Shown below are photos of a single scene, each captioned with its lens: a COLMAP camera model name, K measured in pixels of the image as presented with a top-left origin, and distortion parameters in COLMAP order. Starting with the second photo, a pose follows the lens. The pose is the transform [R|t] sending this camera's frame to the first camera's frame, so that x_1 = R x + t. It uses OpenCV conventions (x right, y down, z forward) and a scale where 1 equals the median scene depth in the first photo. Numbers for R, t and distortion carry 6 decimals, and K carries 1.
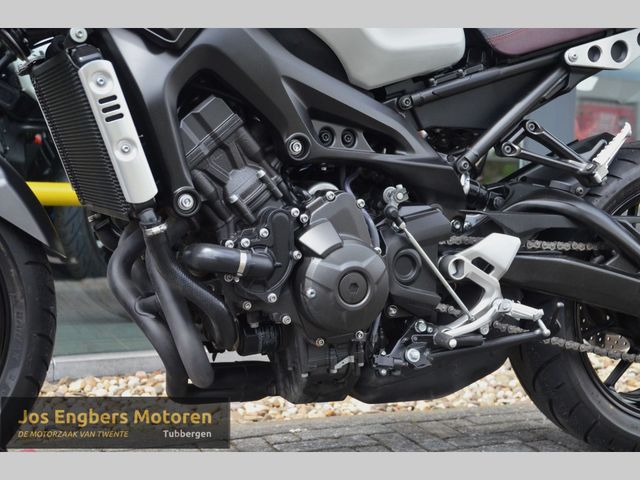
lens RADIAL K [[903.2, 0, 320.9], [0, 903.2, 249.4], [0, 0, 1]] dist [0.103591, 0.539990]
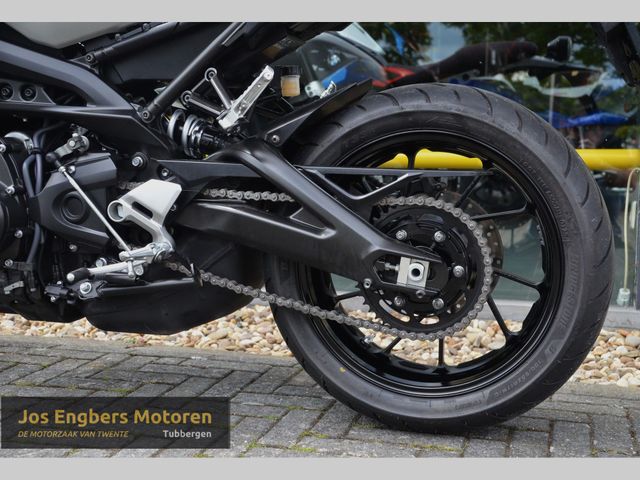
lens RADIAL K [[826.9, 0, 348.3], [0, 826.9, 240.3], [0, 0, 1]] dist [0.002126, 0.484093]
pose [[0.783471, 0.057282, -0.618783, 1.000801], [-0.041446, 0.998342, 0.039942, 0.004804], [0.620045, -0.005647, 0.784546, 0.408119]]
